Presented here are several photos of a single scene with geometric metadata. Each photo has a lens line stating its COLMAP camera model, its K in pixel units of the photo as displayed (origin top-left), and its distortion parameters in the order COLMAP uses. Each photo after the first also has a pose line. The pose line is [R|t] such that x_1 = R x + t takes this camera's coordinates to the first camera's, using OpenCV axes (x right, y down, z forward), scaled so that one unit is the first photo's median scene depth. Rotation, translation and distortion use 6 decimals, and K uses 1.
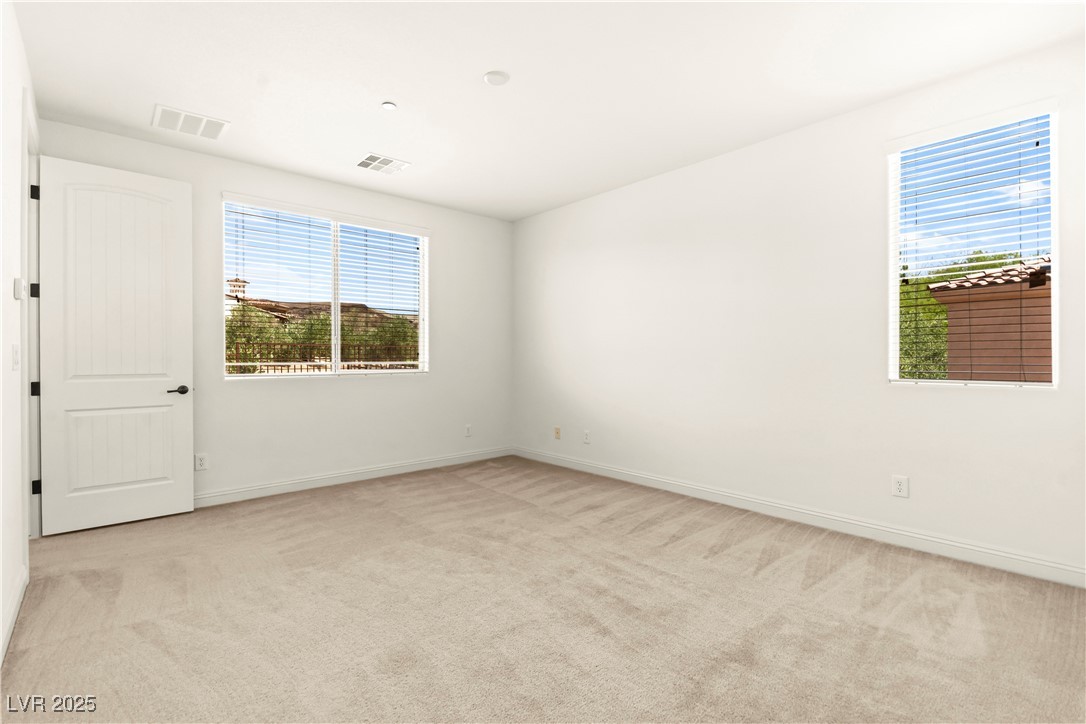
lens RADIAL K [[492.9, 0, 543.5], [0, 492.9, 353.8], [0, 0, 1]] dist [-0.001153, -0.000486]
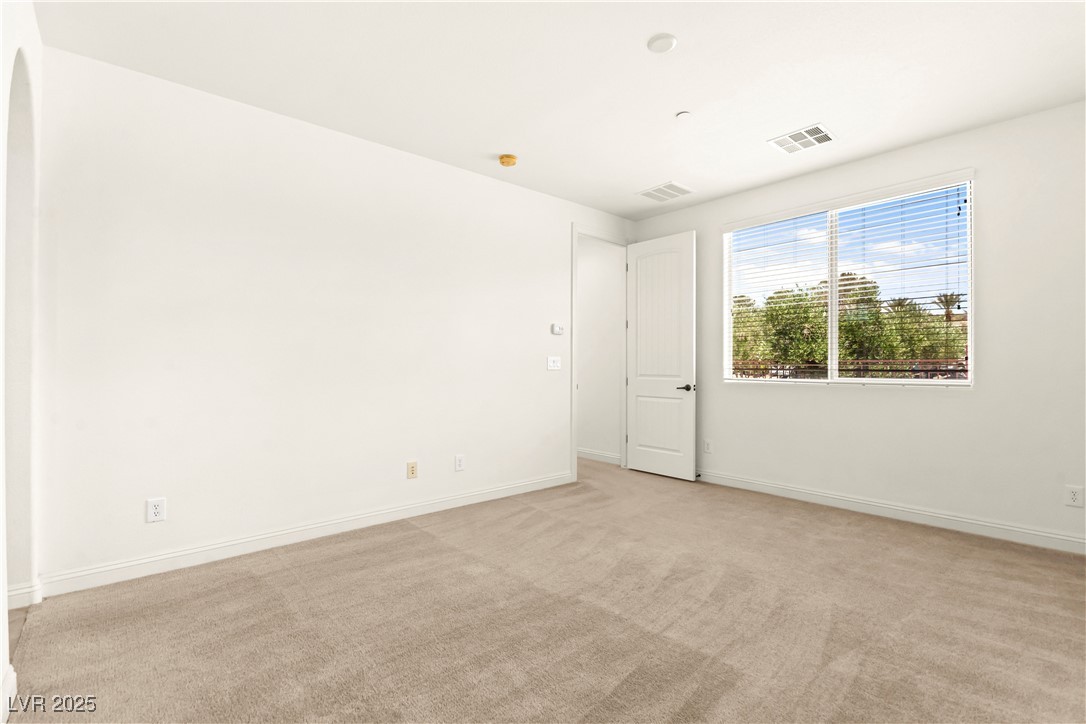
lens RADIAL K [[492.9, 0, 543.5], [0, 492.9, 353.8], [0, 0, 1]] dist [-0.001153, -0.000486]
pose [[-0.004509, -0.022456, -0.999738, 0.602523], [0.004884, 0.999735, -0.022478, 0.009796], [0.999978, -0.004984, -0.004399, 0.620811]]
